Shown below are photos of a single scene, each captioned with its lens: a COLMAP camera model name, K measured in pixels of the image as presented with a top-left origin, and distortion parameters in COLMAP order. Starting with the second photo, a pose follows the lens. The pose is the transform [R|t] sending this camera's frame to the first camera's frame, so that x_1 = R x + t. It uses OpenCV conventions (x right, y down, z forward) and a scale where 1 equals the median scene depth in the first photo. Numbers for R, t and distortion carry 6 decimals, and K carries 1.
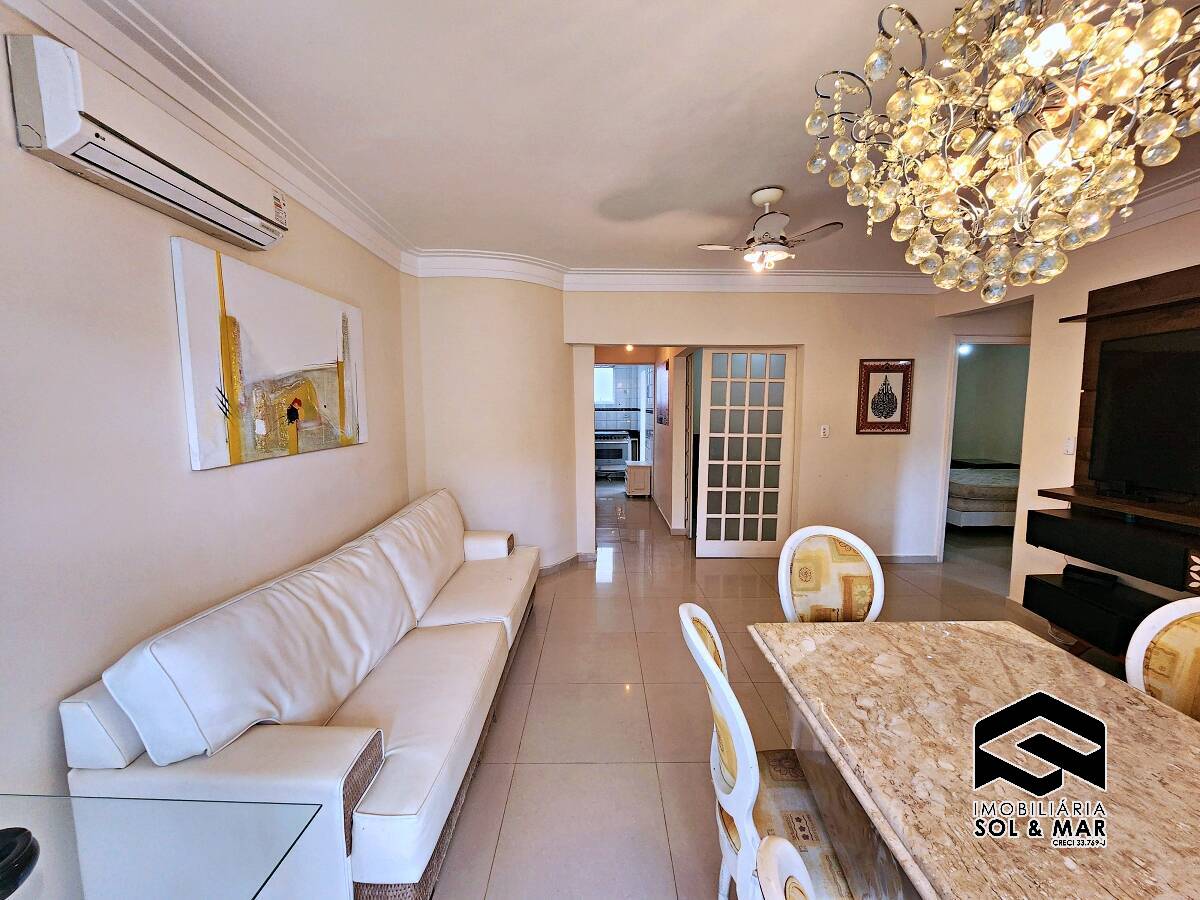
lens RADIAL K [[492.3, 0, 603.3], [0, 492.3, 454.5], [0, 0, 1]] dist [-0.001907, 0.000609]
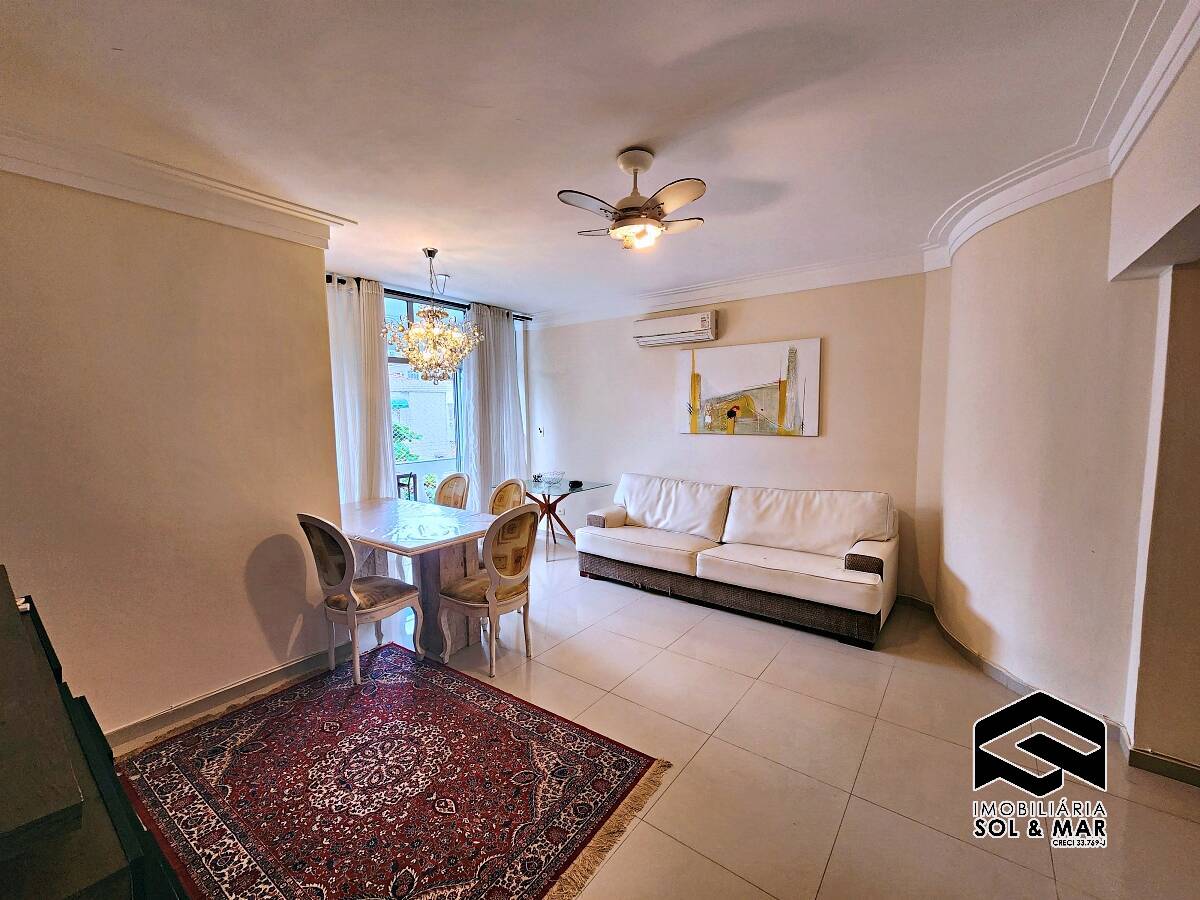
lens RADIAL K [[492.3, 0, 605.0], [0, 492.3, 449.7], [0, 0, 1]] dist [-0.001907, 0.000609]
pose [[-0.608522, 0.071524, -0.790307, 1.013187], [-0.070371, 0.987142, 0.143523, -0.152233], [0.790410, 0.142951, -0.595665, 1.459253]]
